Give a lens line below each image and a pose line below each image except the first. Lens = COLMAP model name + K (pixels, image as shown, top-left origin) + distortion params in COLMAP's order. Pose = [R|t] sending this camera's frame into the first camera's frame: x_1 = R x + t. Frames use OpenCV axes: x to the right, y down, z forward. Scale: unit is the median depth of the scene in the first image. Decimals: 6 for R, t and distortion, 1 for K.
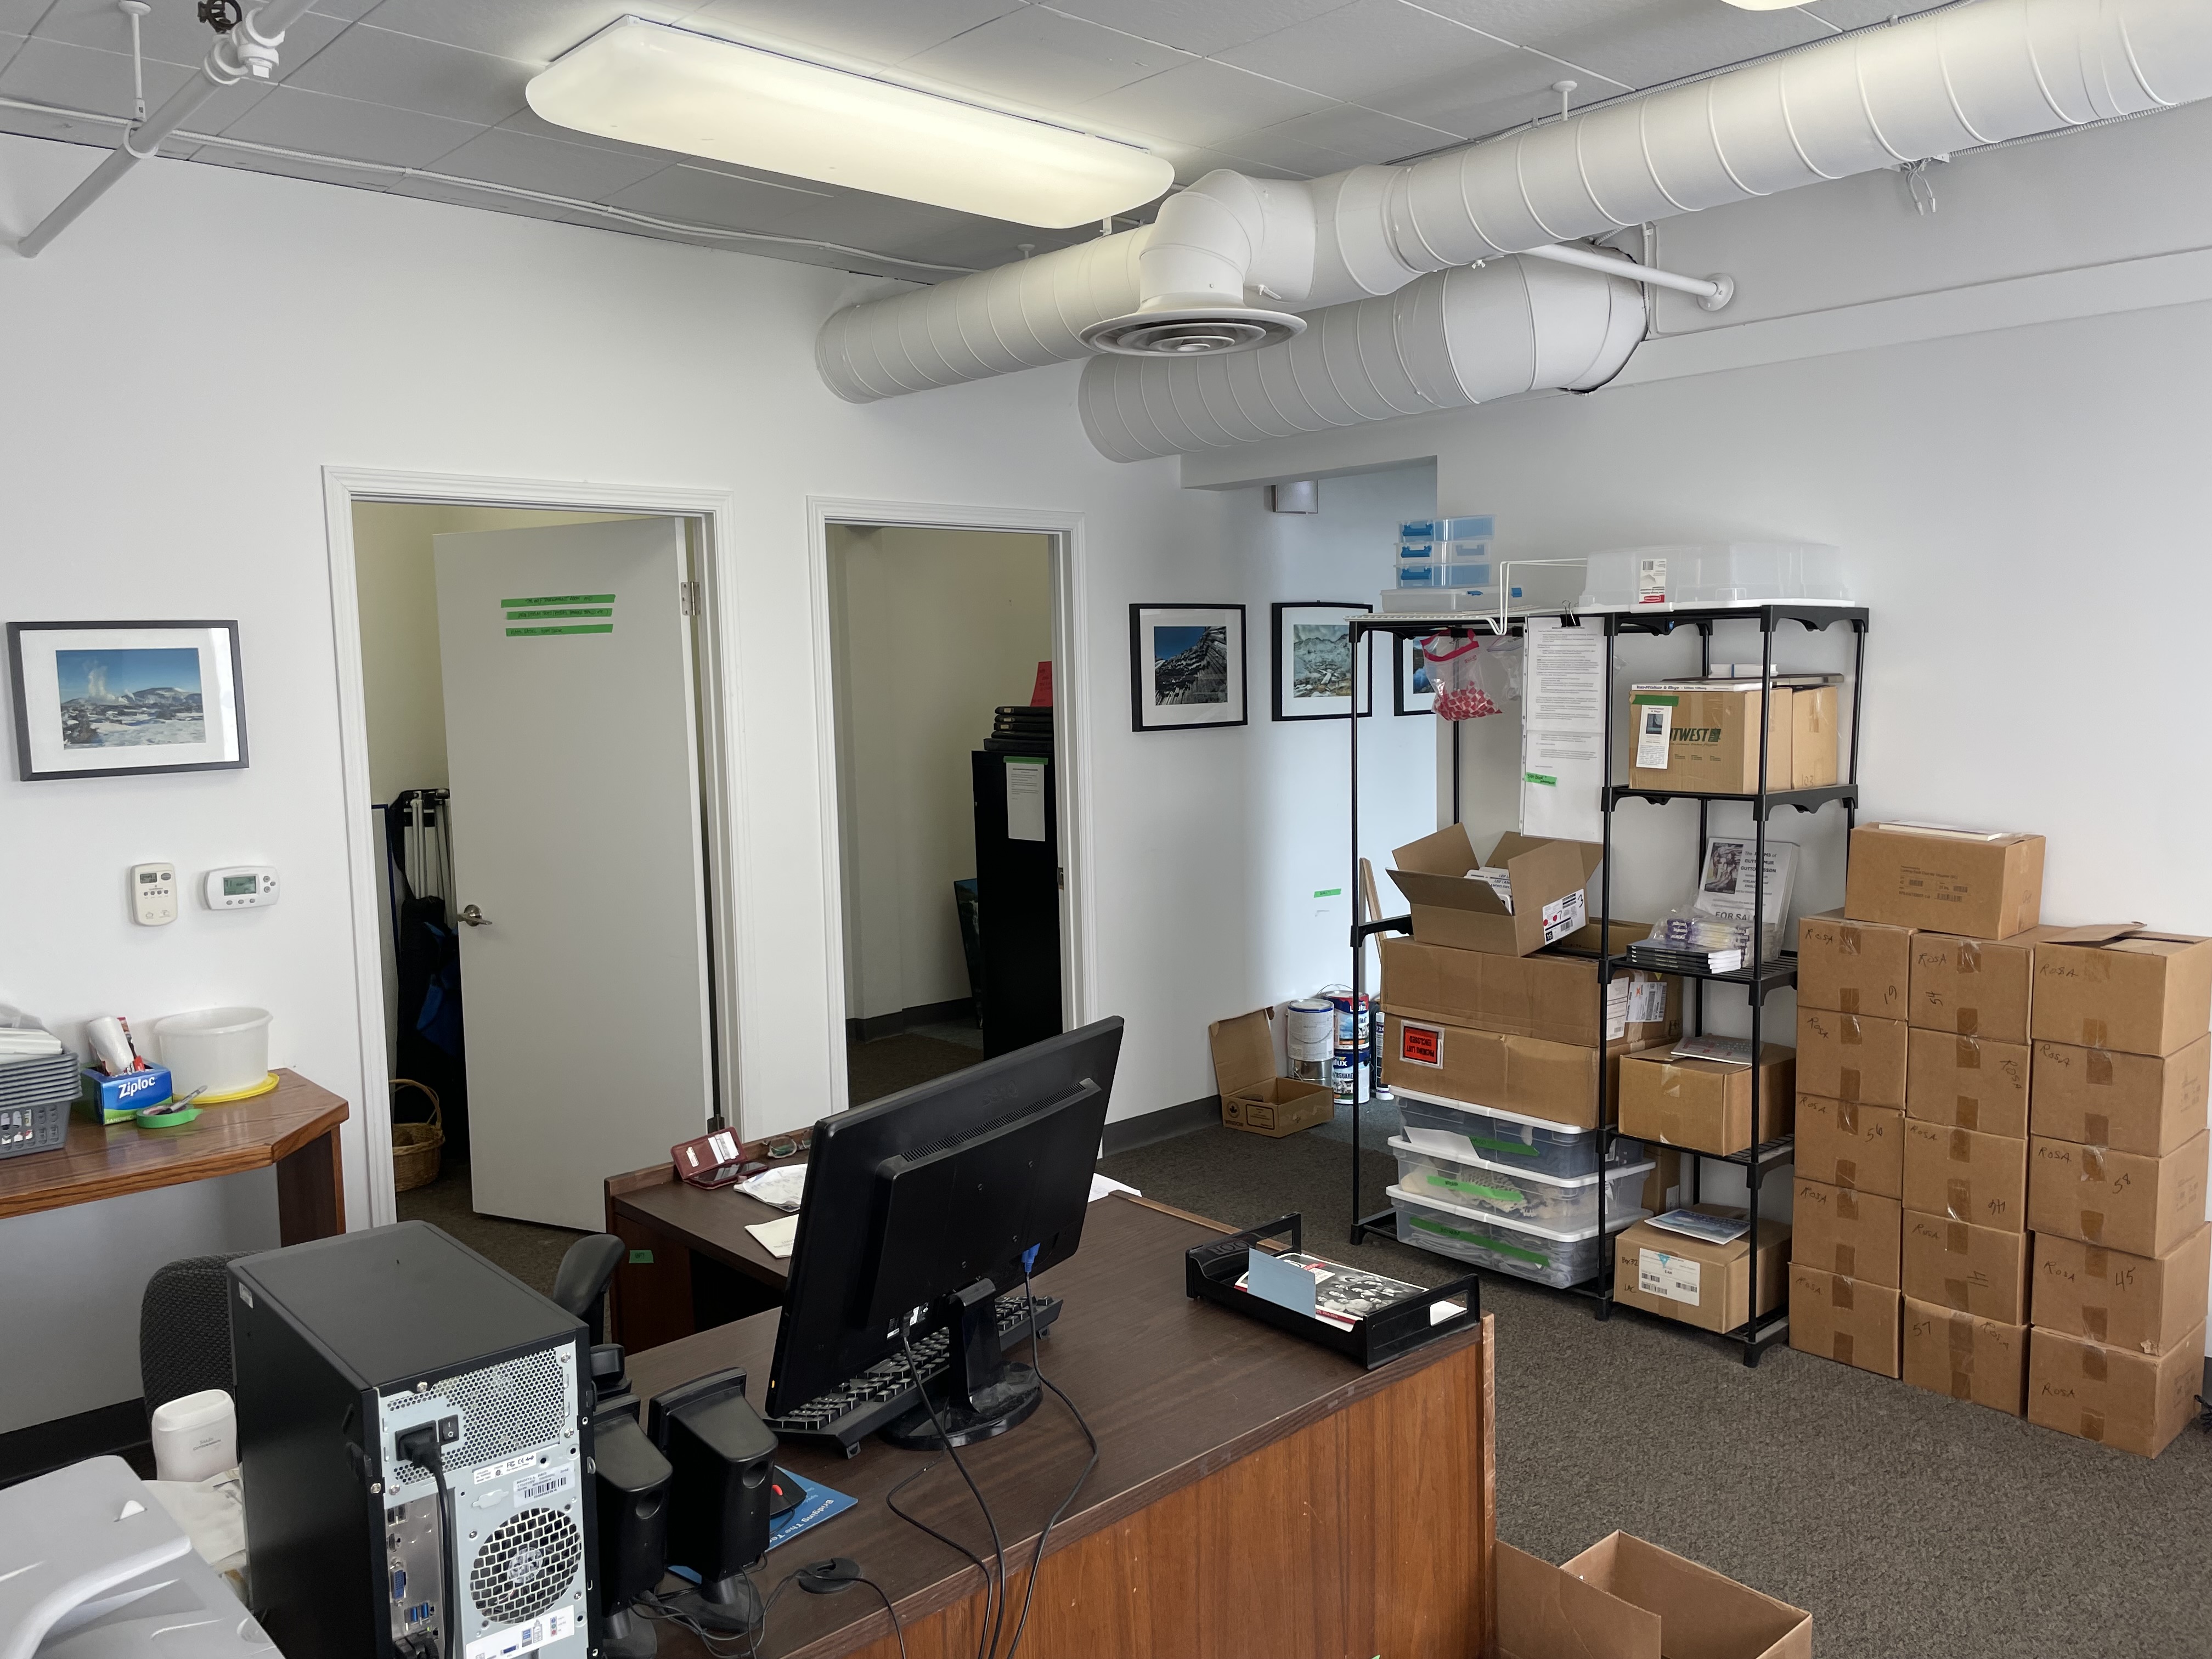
lens RADIAL K [[1665.6, 0, 1106.0], [0, 1665.6, 829.5], [0, 0, 1]] dist [0.044836, -0.001434]
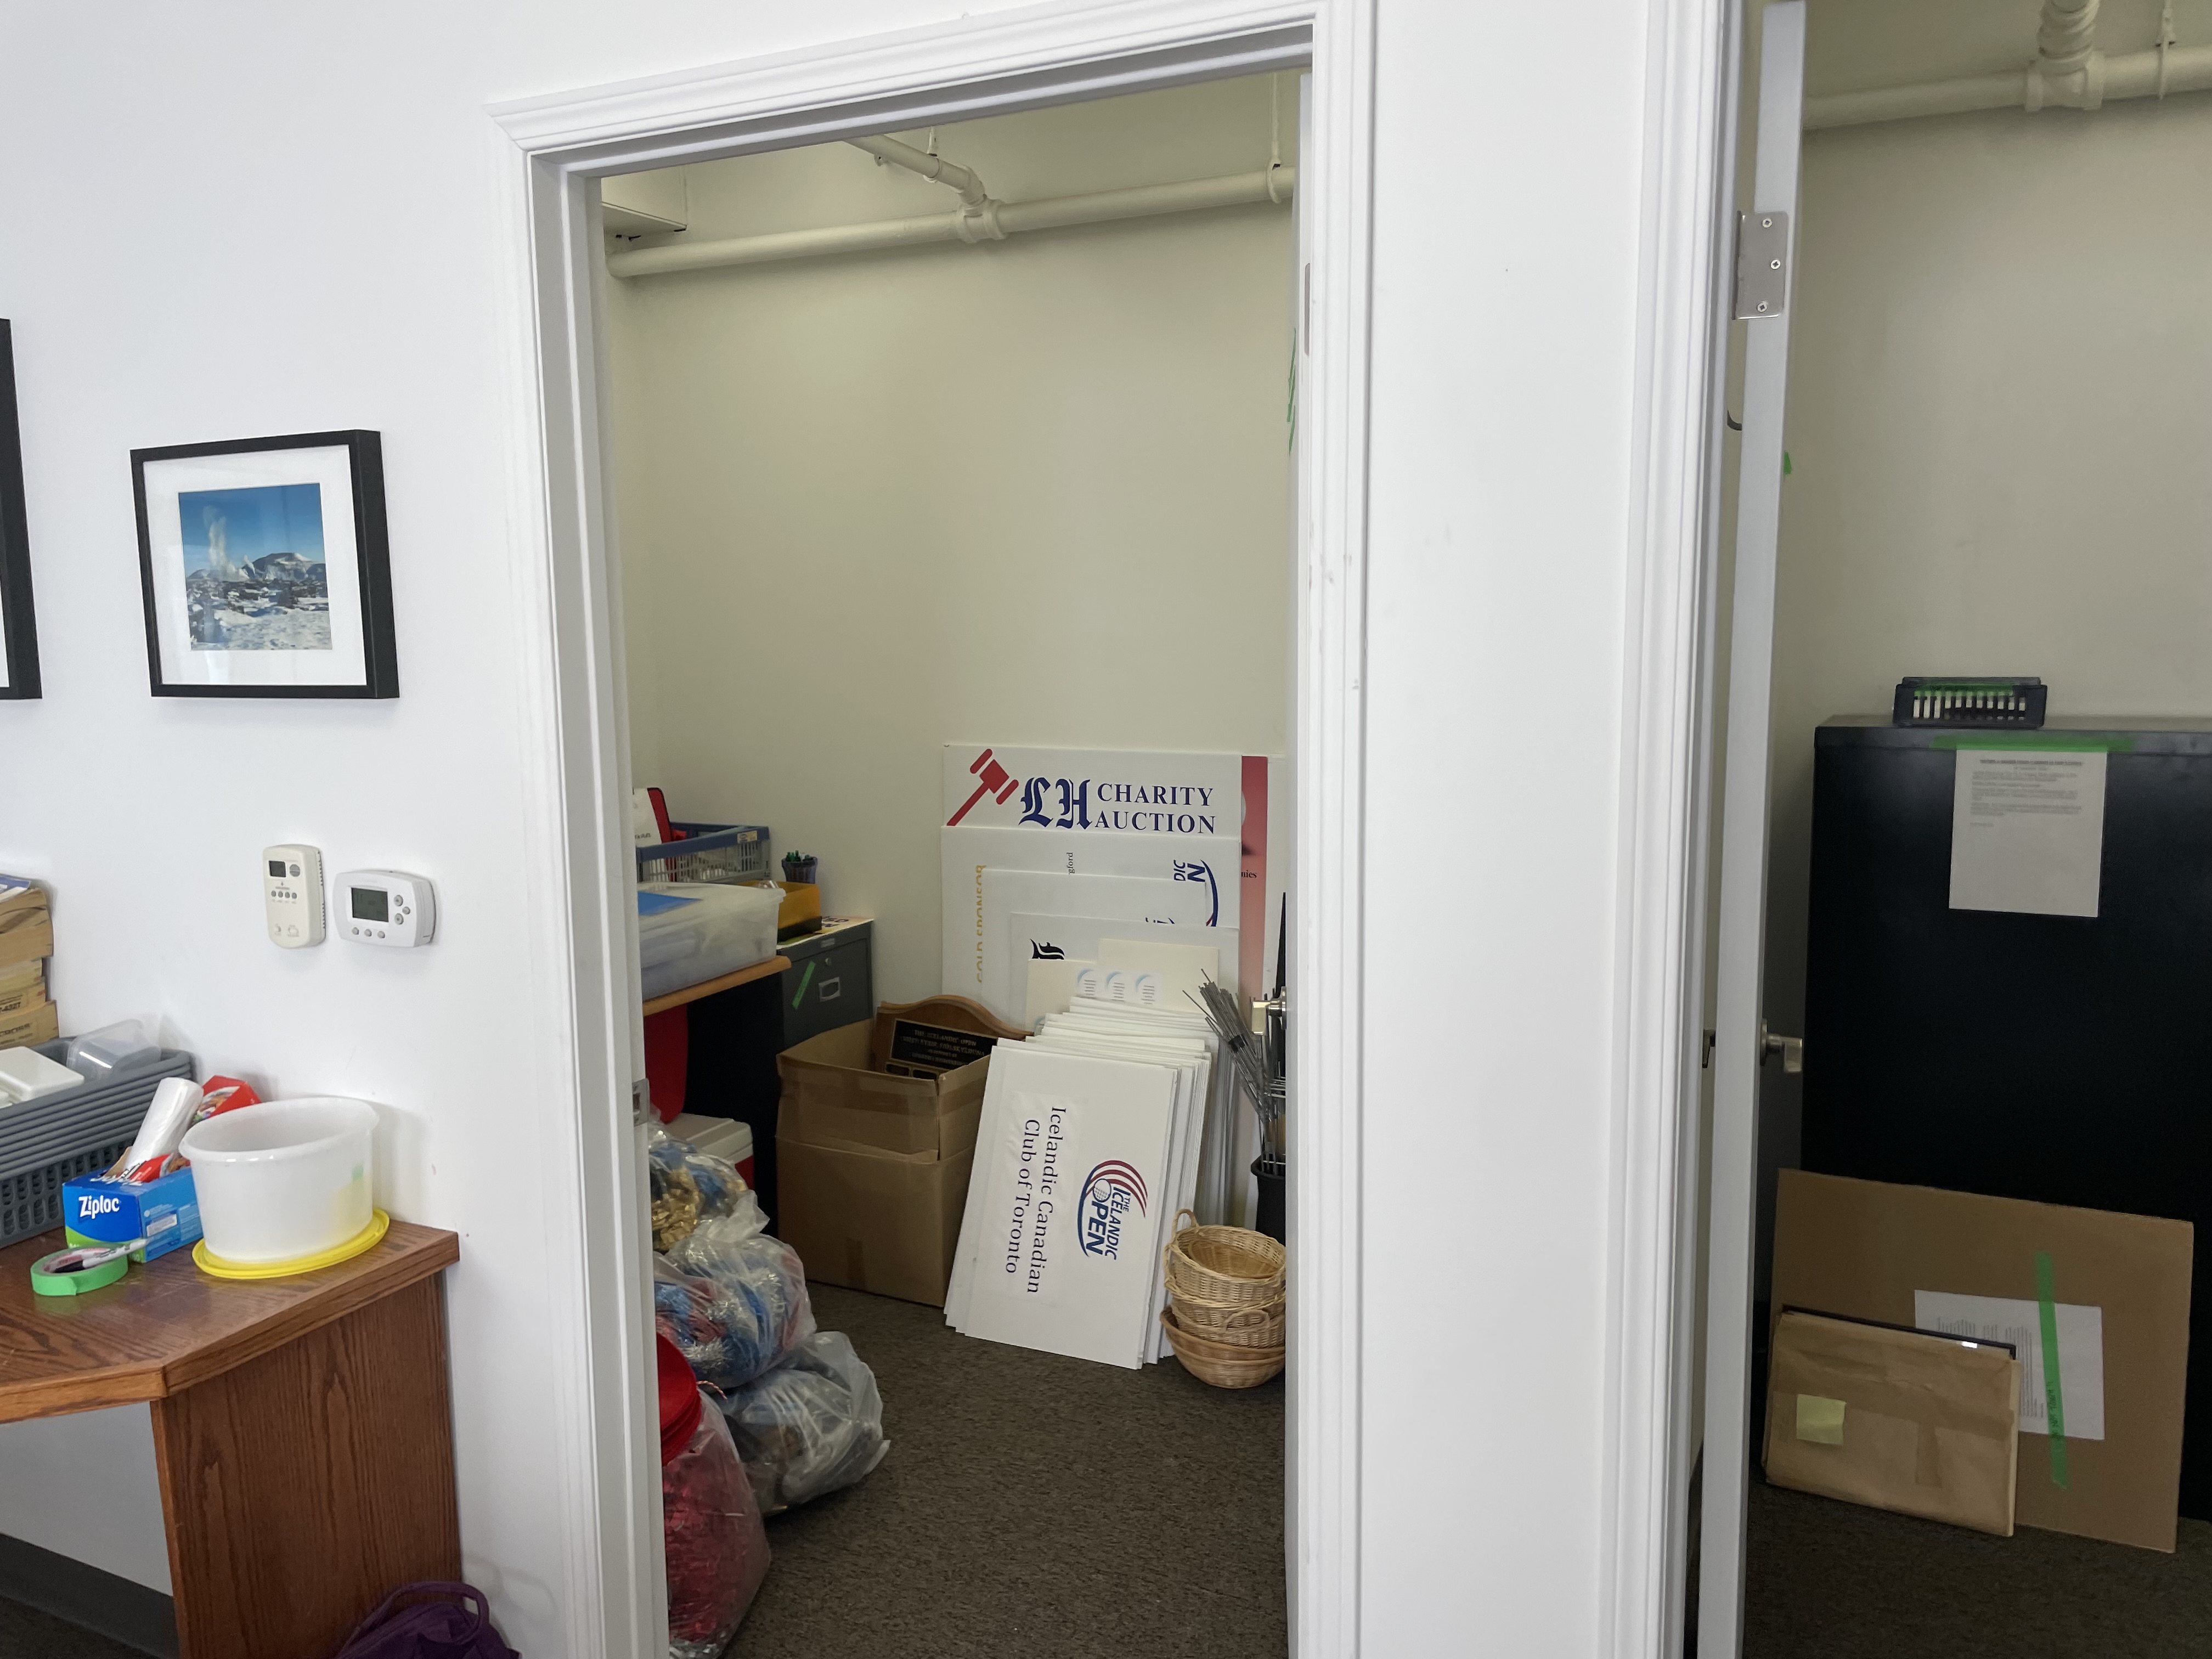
lens RADIAL K [[1665.6, 0, 1106.0], [0, 1665.6, 829.5], [0, 0, 1]] dist [0.044836, -0.001434]
pose [[0.366944, 0.137517, -0.920022, 0.098184], [-0.092595, 0.989501, 0.110971, -0.080029], [0.925623, 0.044470, 0.375825, 1.043852]]
